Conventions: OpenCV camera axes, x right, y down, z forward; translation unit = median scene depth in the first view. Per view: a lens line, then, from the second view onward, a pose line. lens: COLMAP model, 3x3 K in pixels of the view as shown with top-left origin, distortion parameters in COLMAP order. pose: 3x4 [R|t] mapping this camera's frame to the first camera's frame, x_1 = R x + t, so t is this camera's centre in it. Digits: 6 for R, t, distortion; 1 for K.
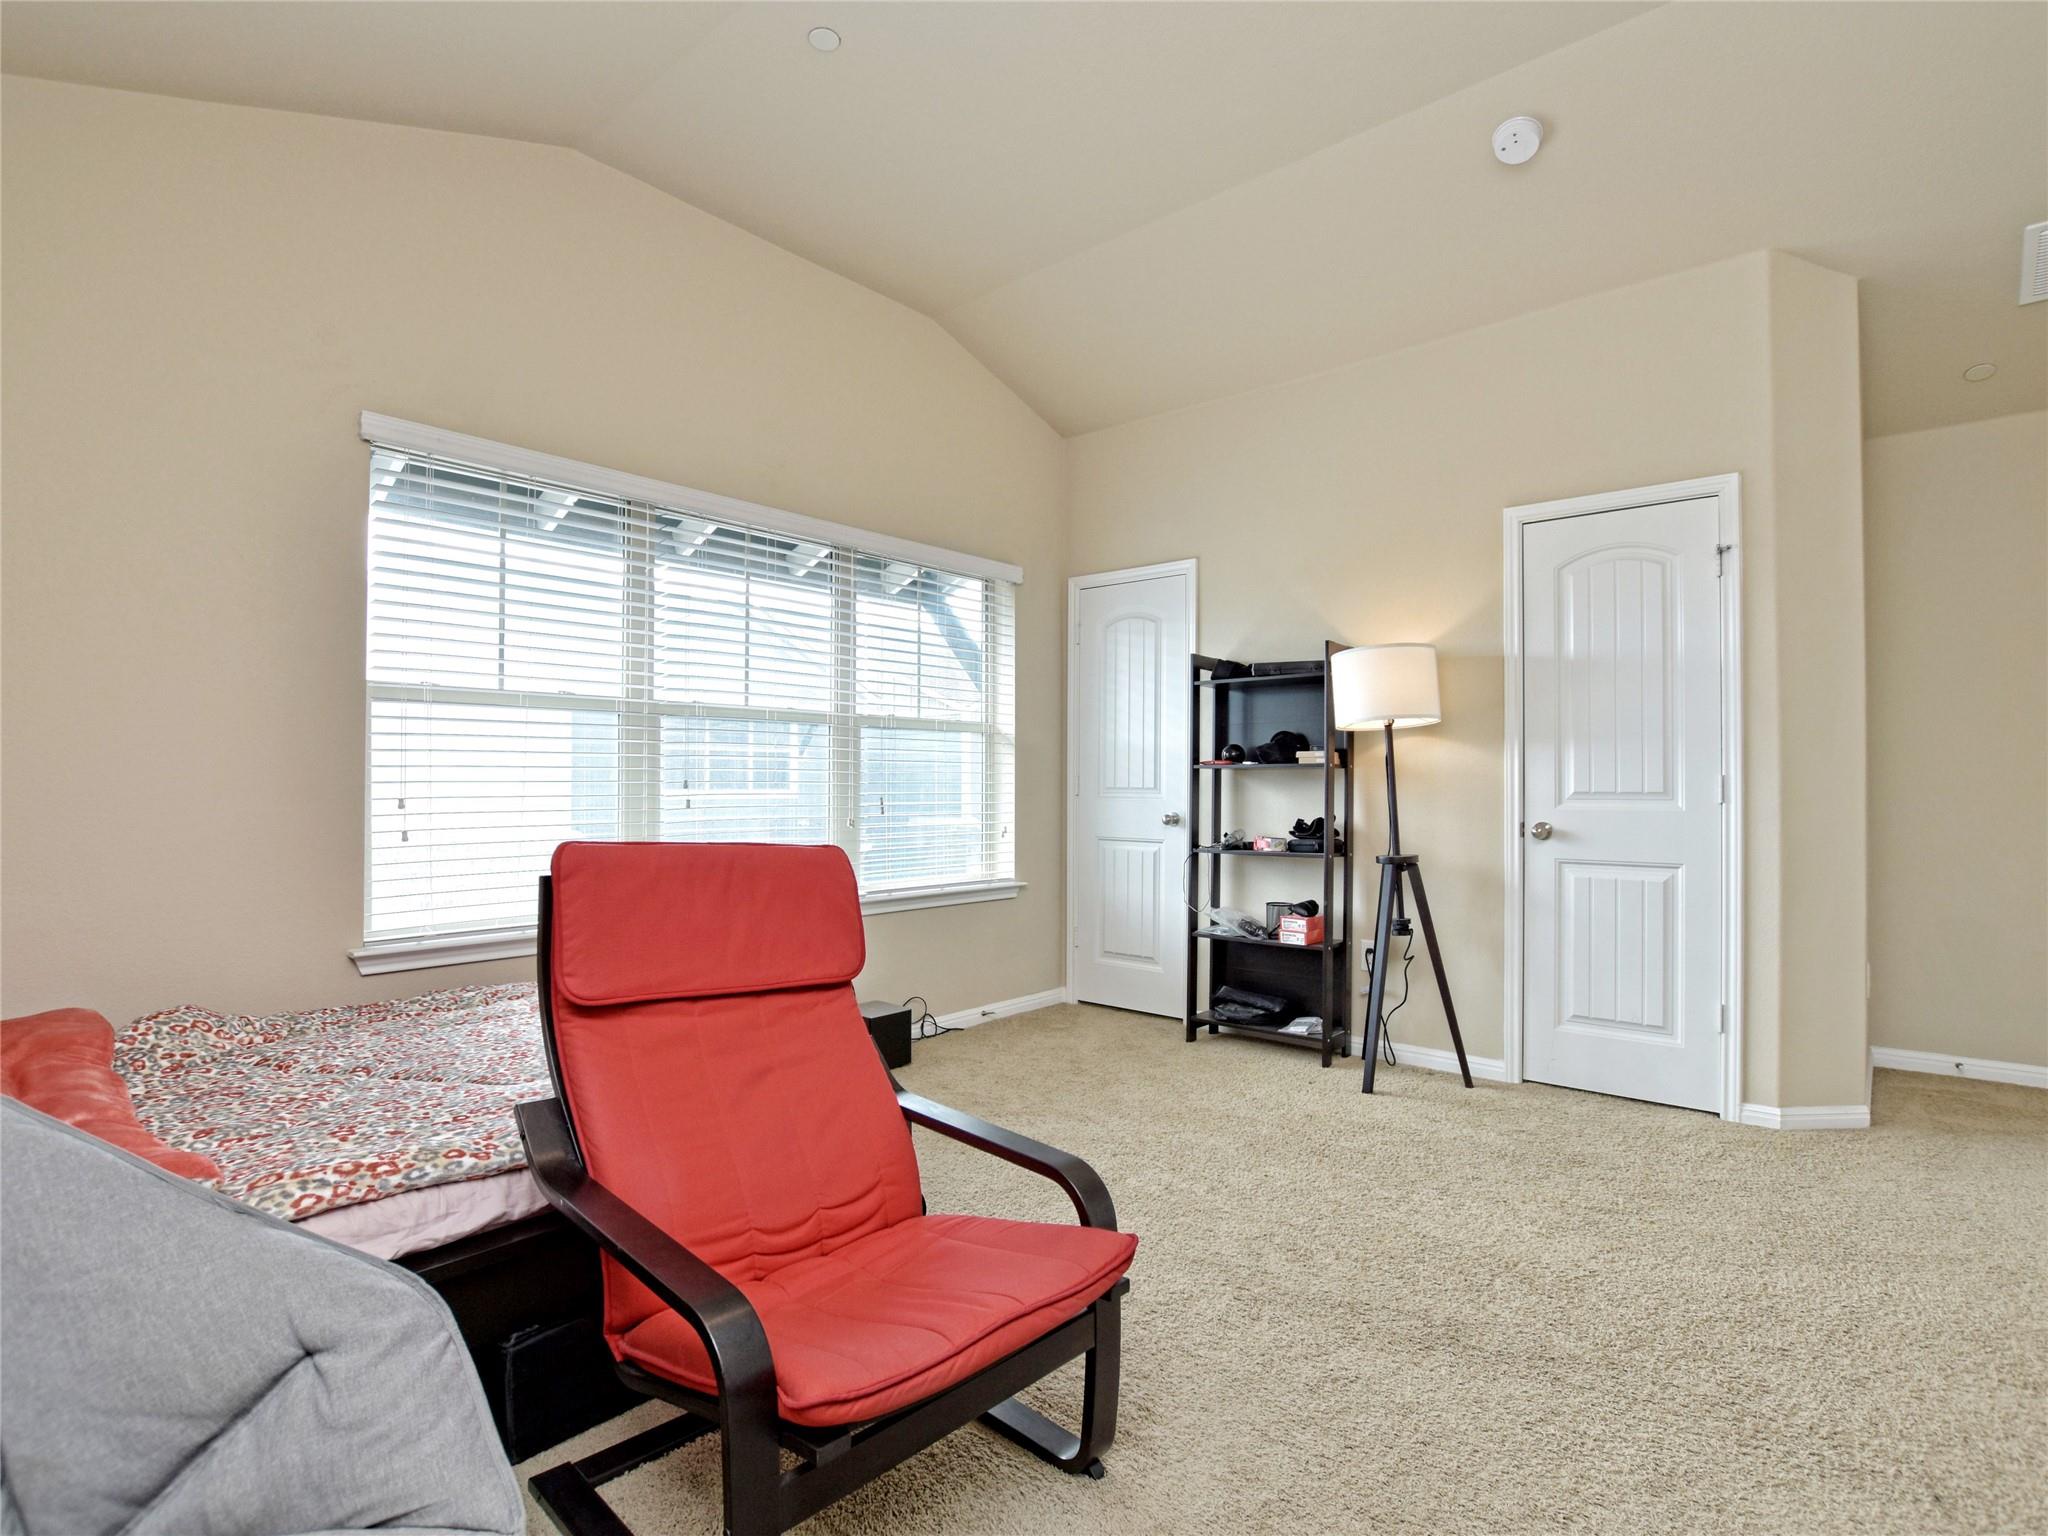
lens RADIAL K [[1011.5, 0, 1030.8], [0, 1011.5, 768.2], [0, 0, 1]] dist [-0.030374, 0.003059]
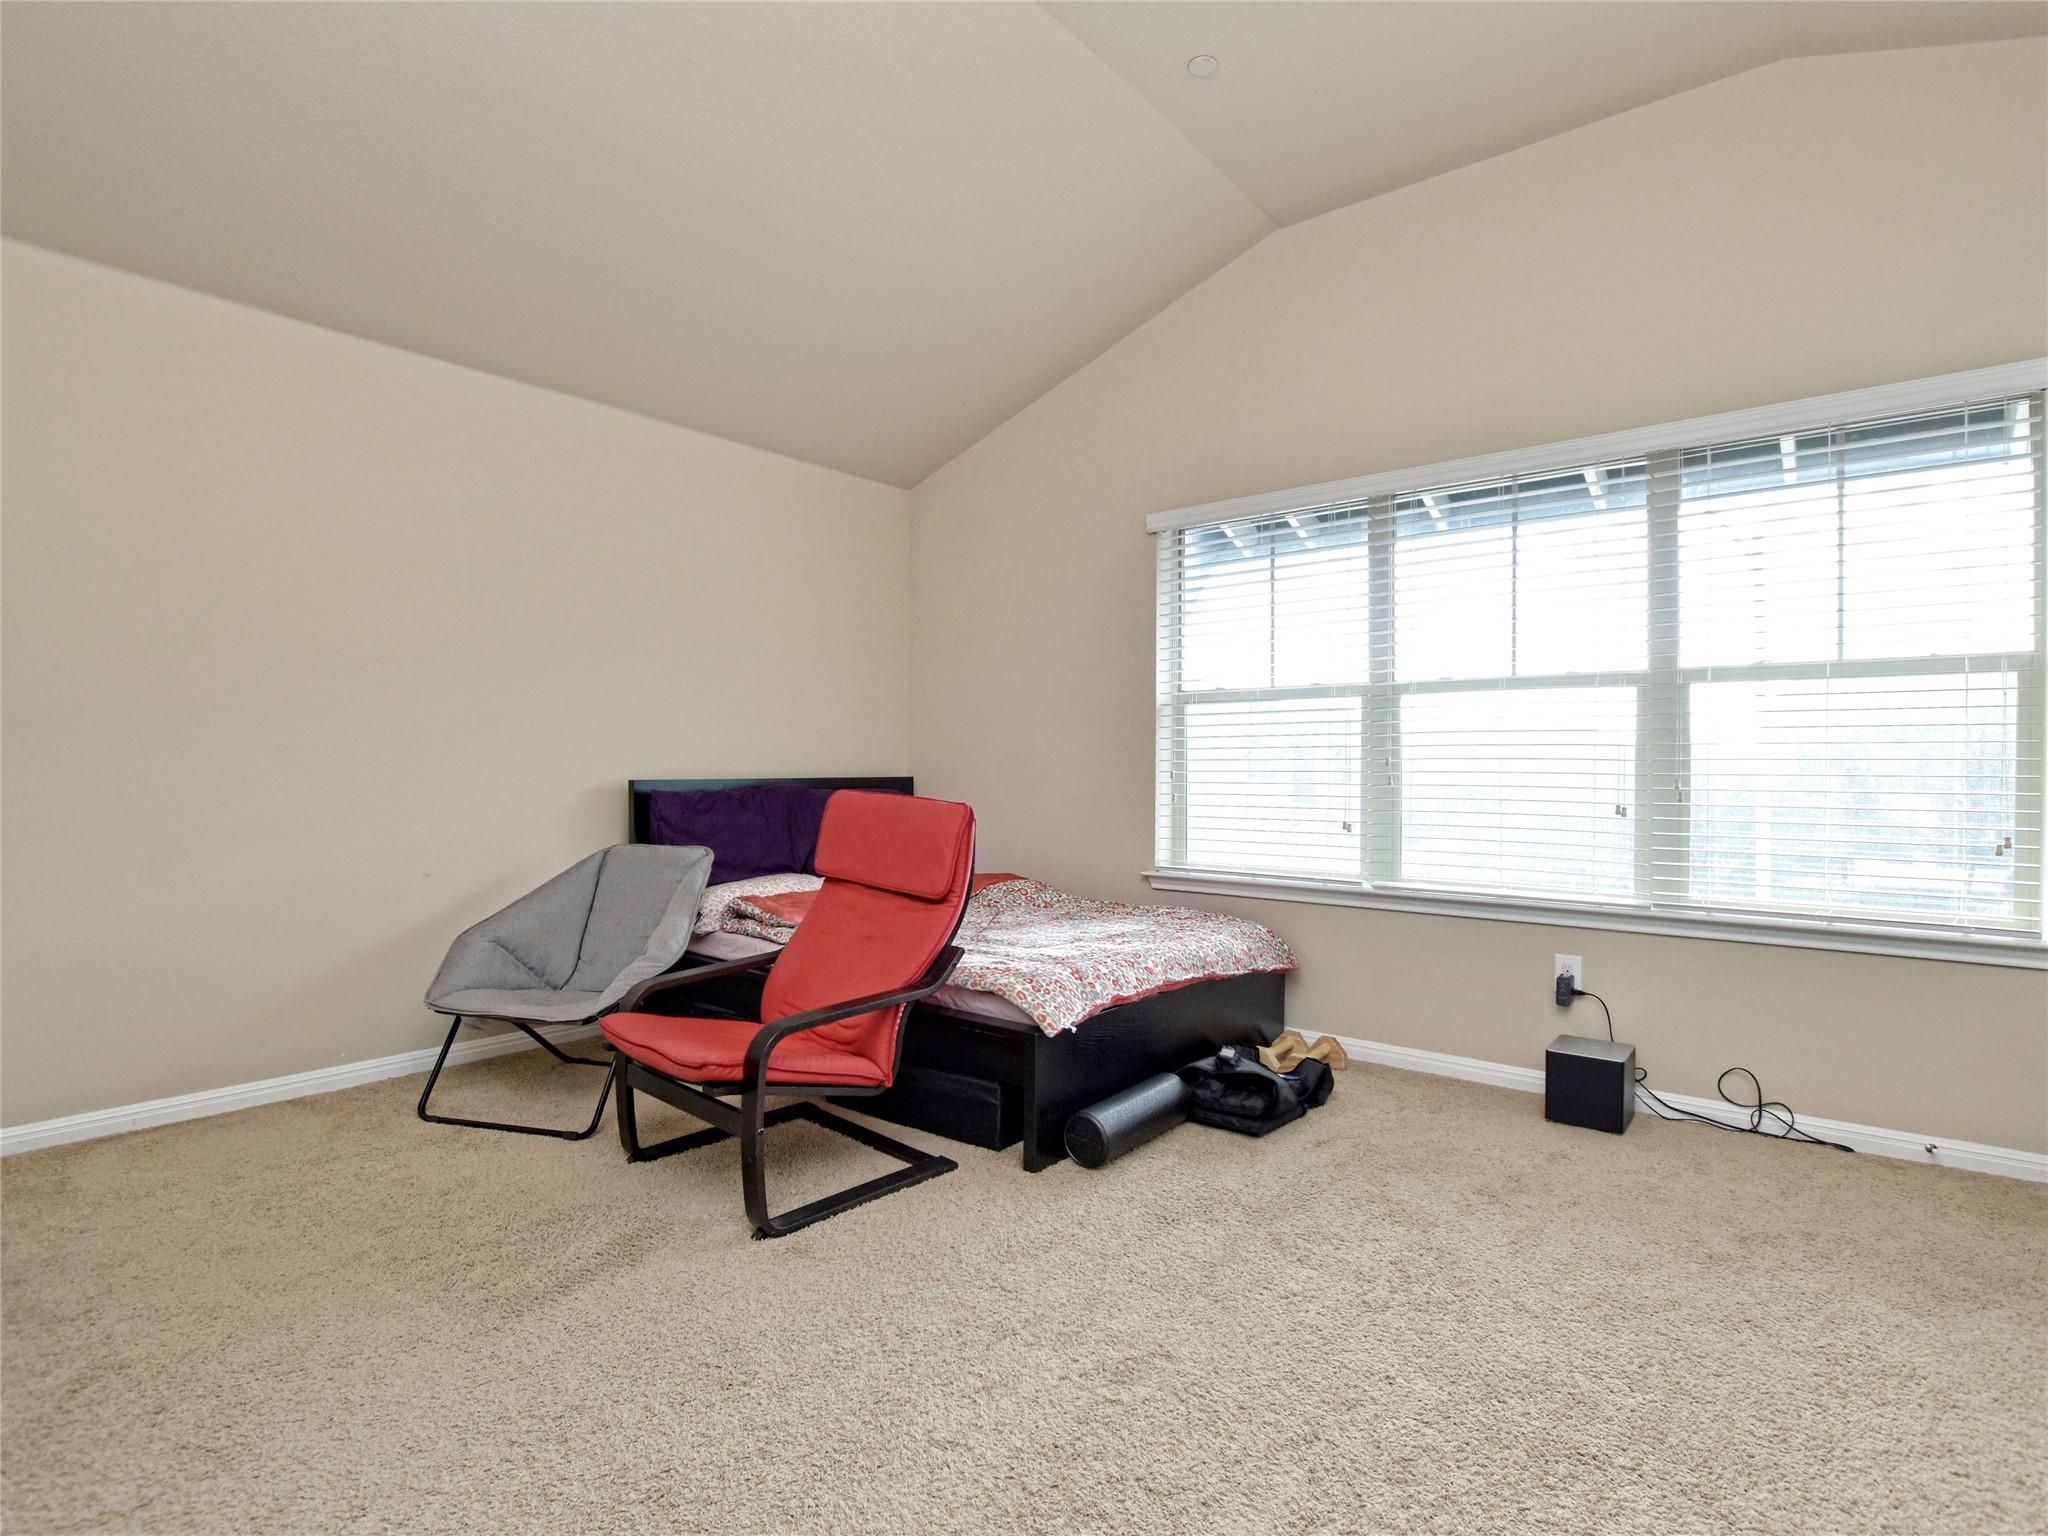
lens RADIAL K [[1011.5, 0, 1030.8], [0, 1011.5, 768.2], [0, 0, 1]] dist [-0.030374, 0.003059]
pose [[0.034768, -0.002056, -0.999393, 0.673540], [0.010941, 0.999939, -0.001677, 0.020427], [0.999336, -0.010876, 0.034788, 0.603605]]
